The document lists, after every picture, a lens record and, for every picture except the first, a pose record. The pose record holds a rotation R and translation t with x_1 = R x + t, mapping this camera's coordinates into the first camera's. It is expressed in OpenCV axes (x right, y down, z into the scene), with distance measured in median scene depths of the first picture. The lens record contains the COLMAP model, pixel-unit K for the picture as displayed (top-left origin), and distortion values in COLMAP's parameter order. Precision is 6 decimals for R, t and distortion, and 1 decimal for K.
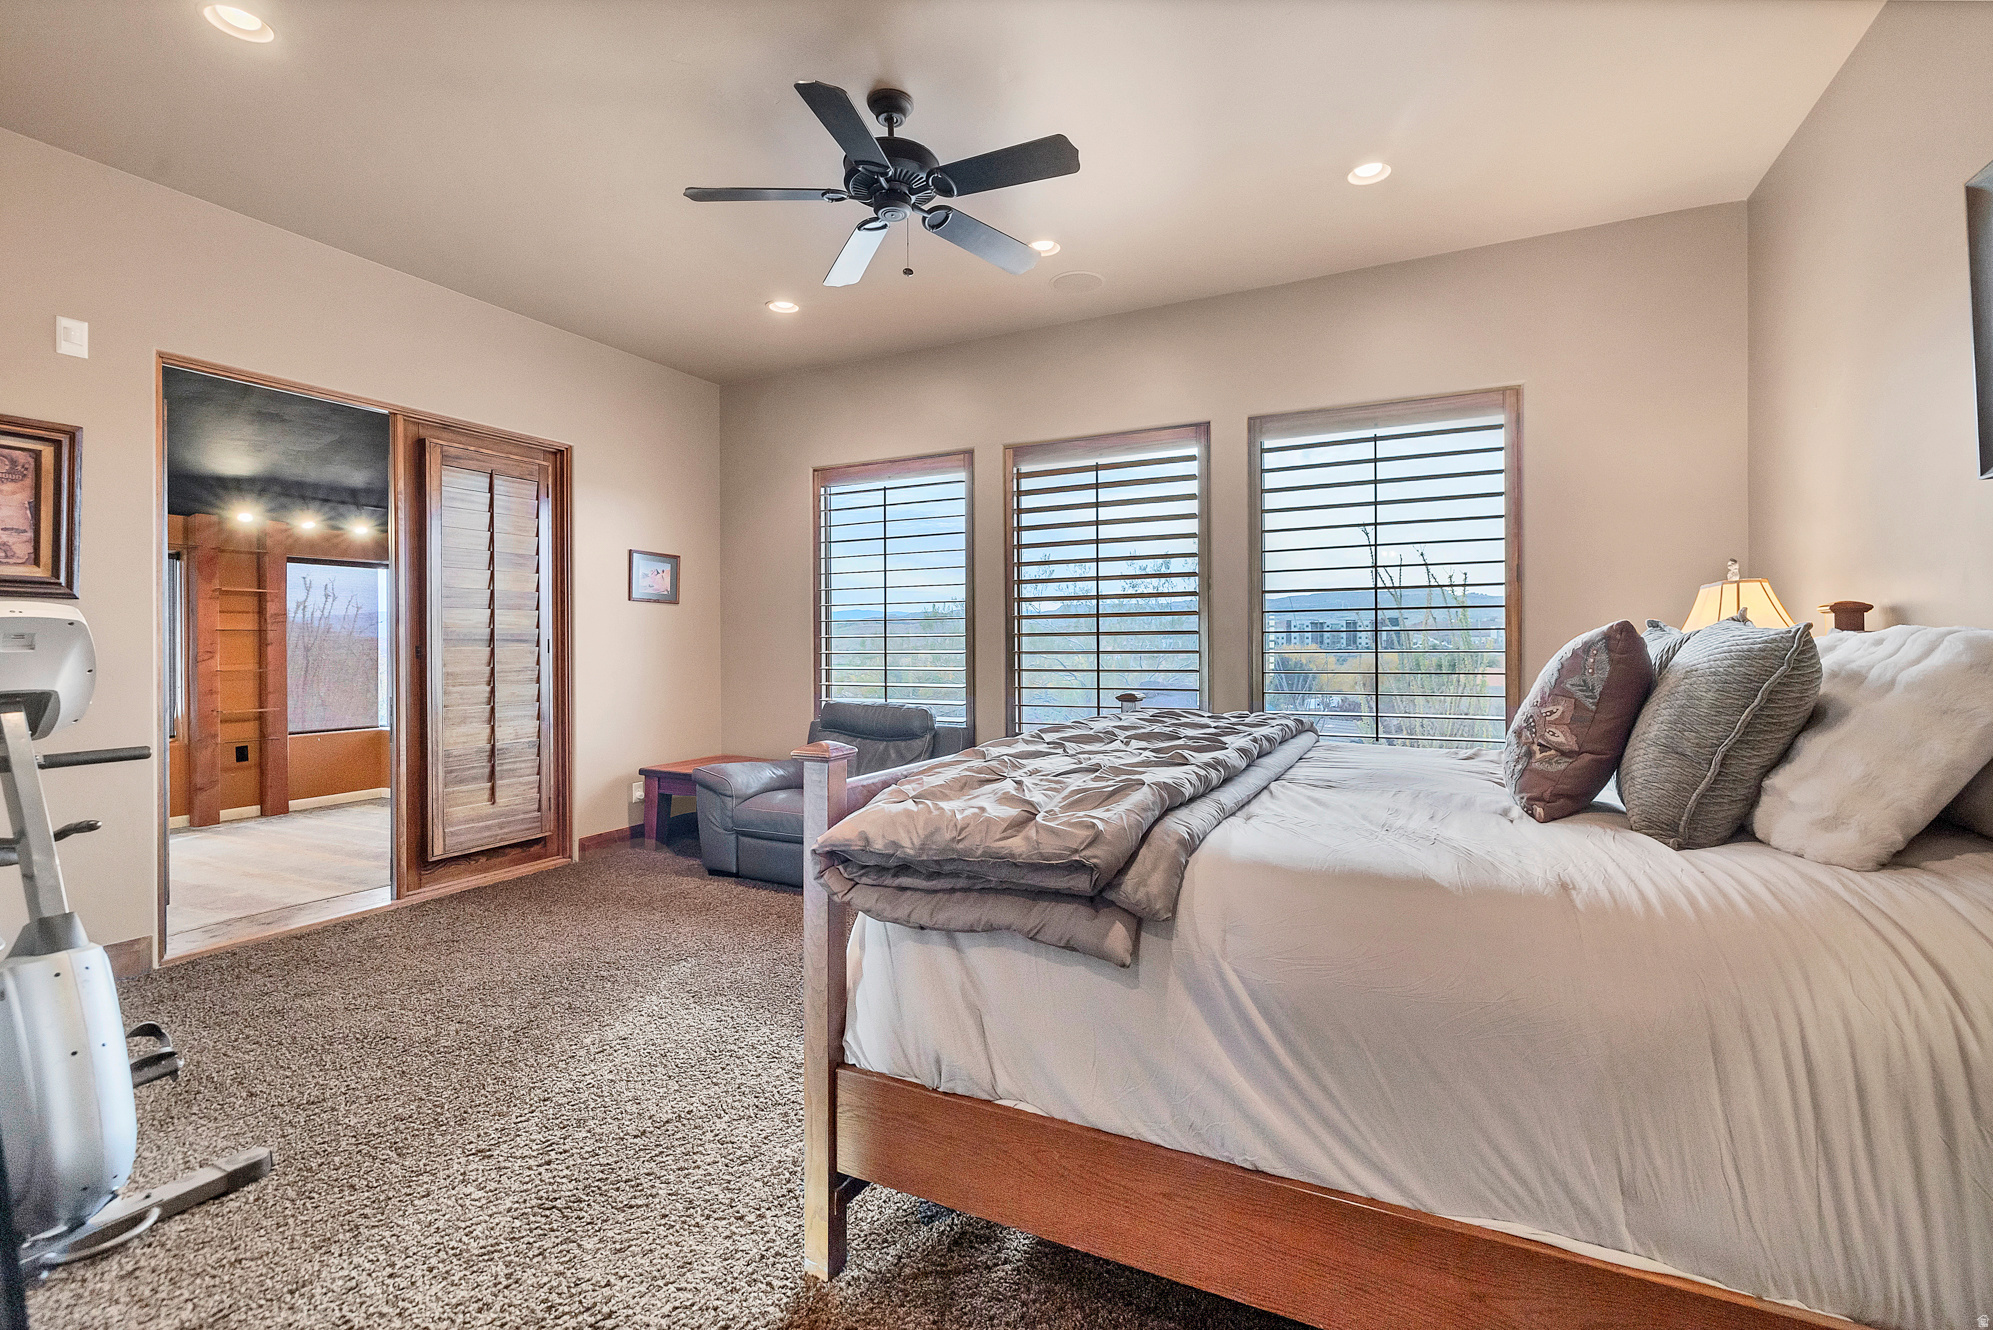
lens RADIAL K [[862.0, 0, 998.8], [0, 862.0, 635.1], [0, 0, 1]] dist [0.001278, -0.000697]
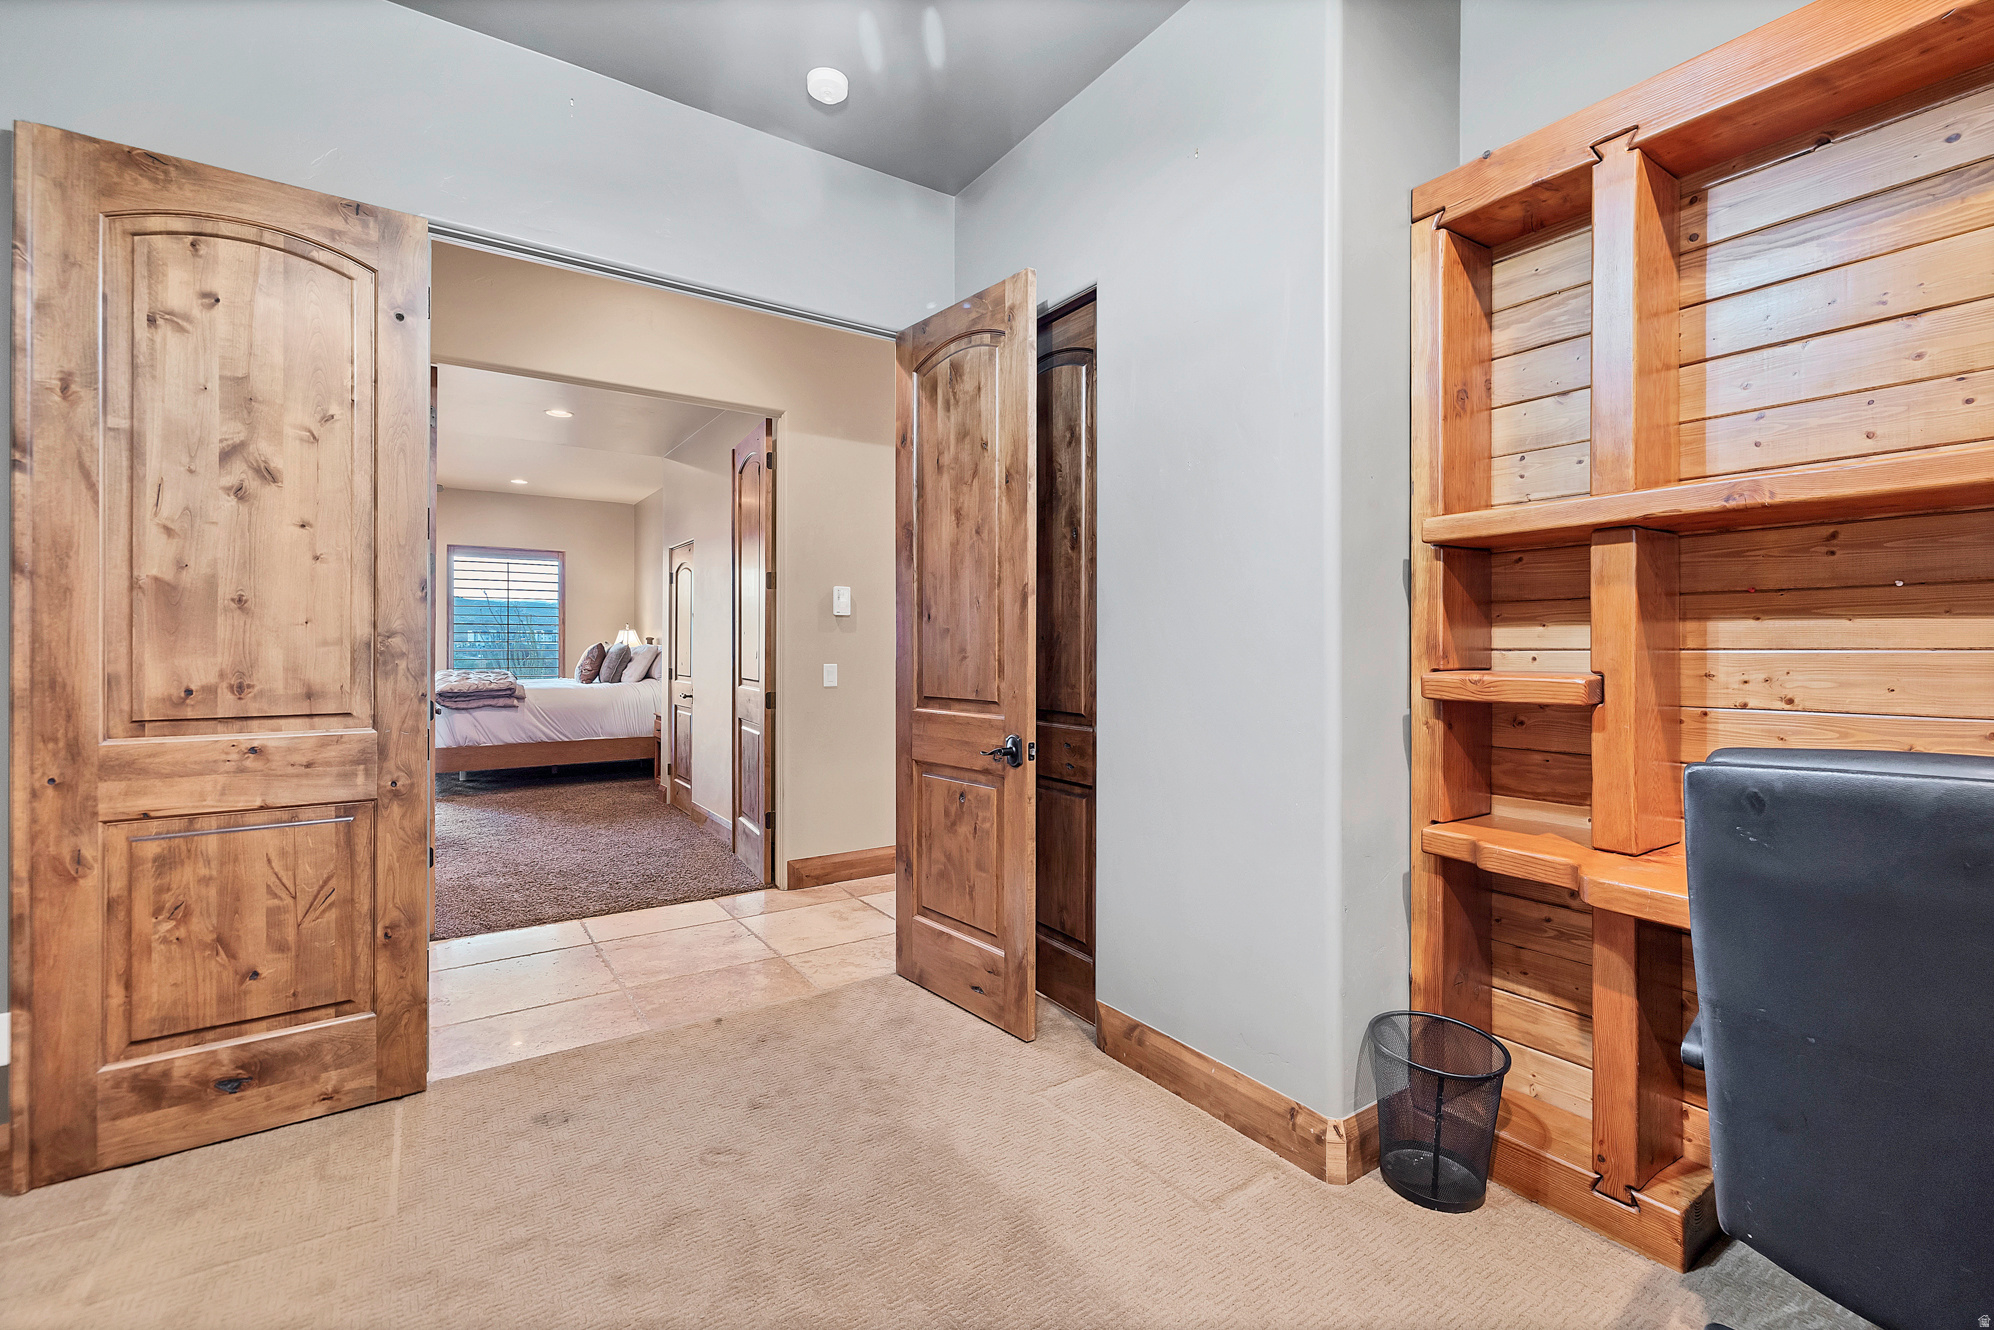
lens RADIAL K [[862.4, 0, 1005.1], [0, 862.4, 644.2], [0, 0, 1]] dist [0.001278, -0.000697]
pose [[0.473185, 0.007551, 0.880931, -1.655169], [-0.009366, 0.999950, -0.003541, -0.007058], [-0.880914, -0.006575, 0.473232, -2.210275]]
